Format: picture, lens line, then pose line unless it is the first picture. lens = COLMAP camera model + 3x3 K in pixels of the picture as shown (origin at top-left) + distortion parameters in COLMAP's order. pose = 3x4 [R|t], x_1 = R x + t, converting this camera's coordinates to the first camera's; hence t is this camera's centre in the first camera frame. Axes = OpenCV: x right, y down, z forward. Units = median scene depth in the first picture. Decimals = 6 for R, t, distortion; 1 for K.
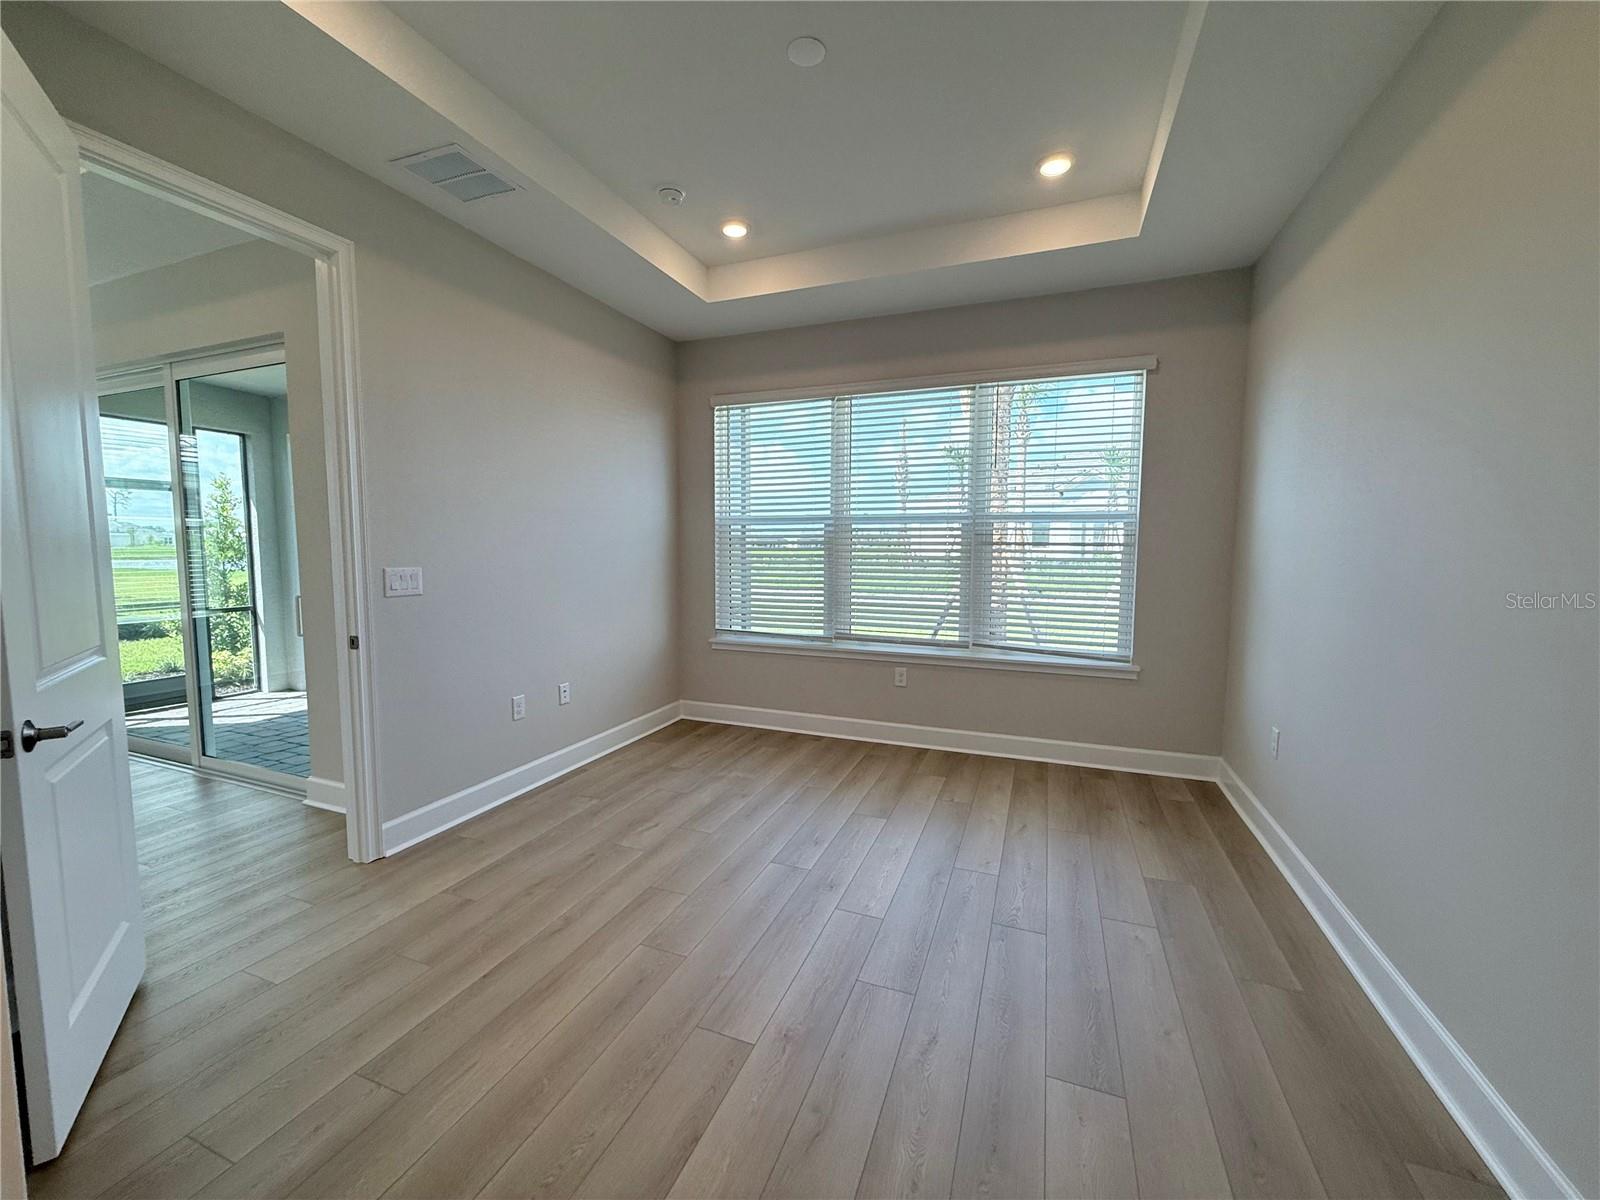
lens RADIAL K [[629.3, 0, 798.4], [0, 629.3, 594.2], [0, 0, 1]] dist [0.001128, -0.000370]
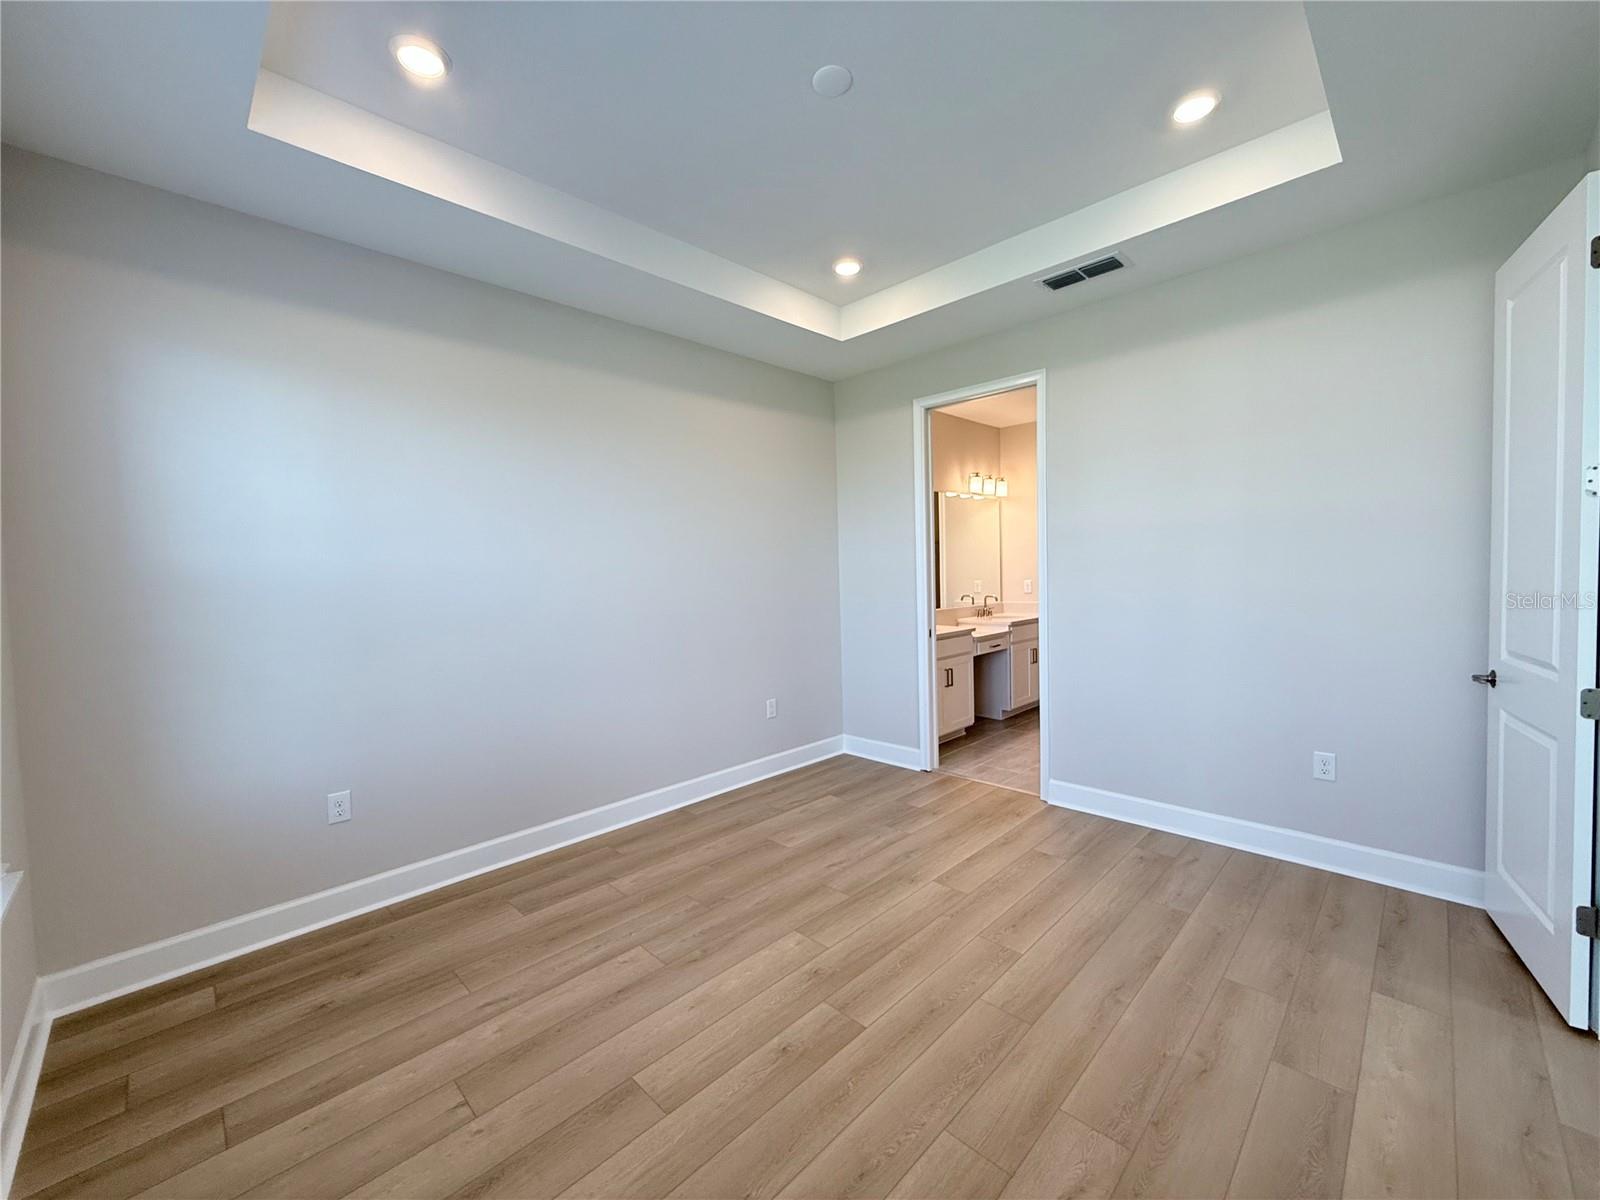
lens RADIAL K [[629.3, 0, 800.6], [0, 629.3, 602.4], [0, 0, 1]] dist [0.001128, -0.000370]
pose [[-0.917614, 0.003021, 0.397462, -0.251127], [0.055395, 0.991184, 0.120355, -0.144439], [-0.393594, 0.132457, -0.909692, 1.547800]]
